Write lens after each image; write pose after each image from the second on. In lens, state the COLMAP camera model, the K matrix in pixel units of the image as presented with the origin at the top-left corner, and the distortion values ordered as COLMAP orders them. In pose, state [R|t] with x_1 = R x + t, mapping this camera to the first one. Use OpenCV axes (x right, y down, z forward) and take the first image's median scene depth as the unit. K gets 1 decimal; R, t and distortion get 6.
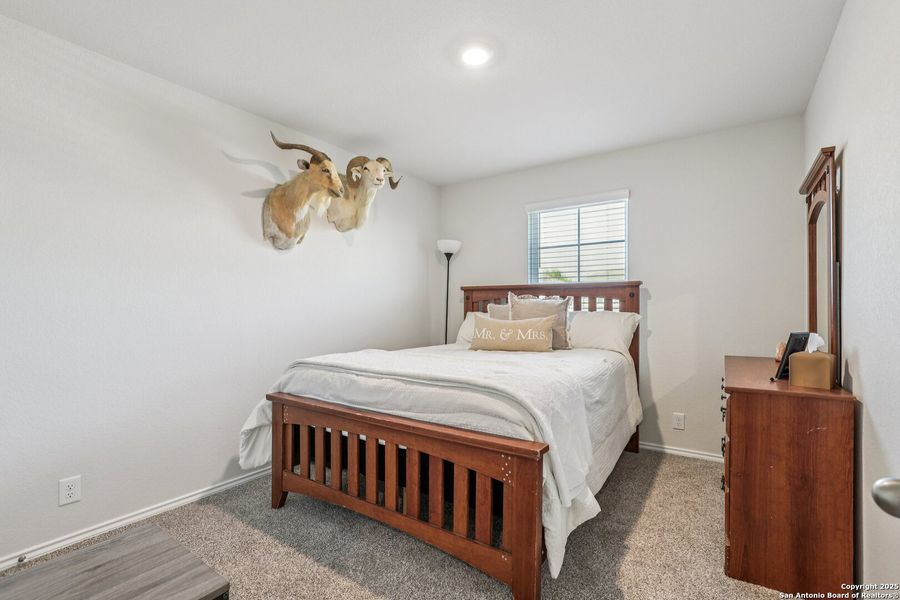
lens RADIAL K [[420.5, 0, 454.1], [0, 420.5, 303.9], [0, 0, 1]] dist [0.004804, 0.000460]
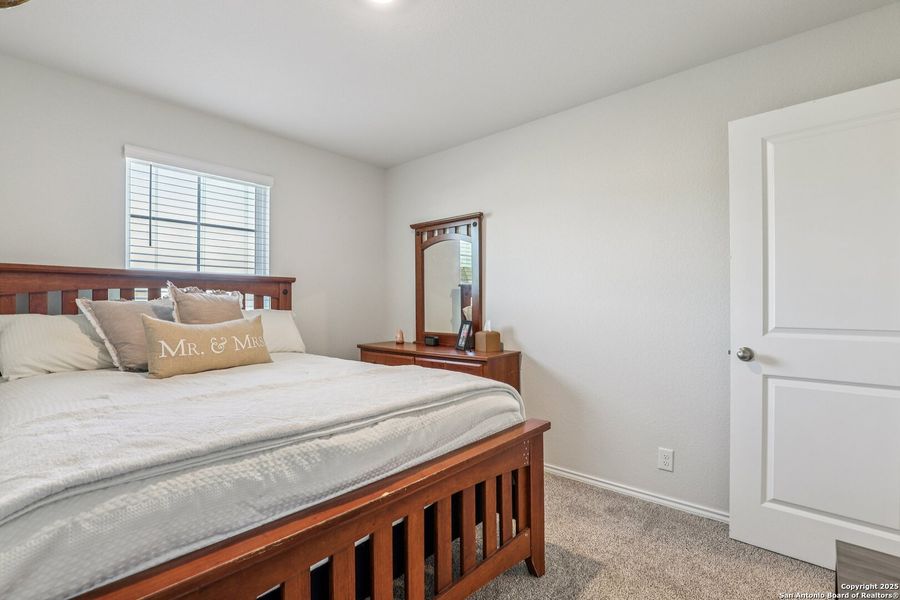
lens RADIAL K [[420.5, 0, 451.9], [0, 420.5, 303.4], [0, 0, 1]] dist [0.004804, 0.000460]
pose [[0.112677, 0.002921, 0.993627, -0.491678], [-0.009166, 0.999956, -0.001900, 0.002878], [-0.993589, -0.008893, 0.112699, 0.532674]]
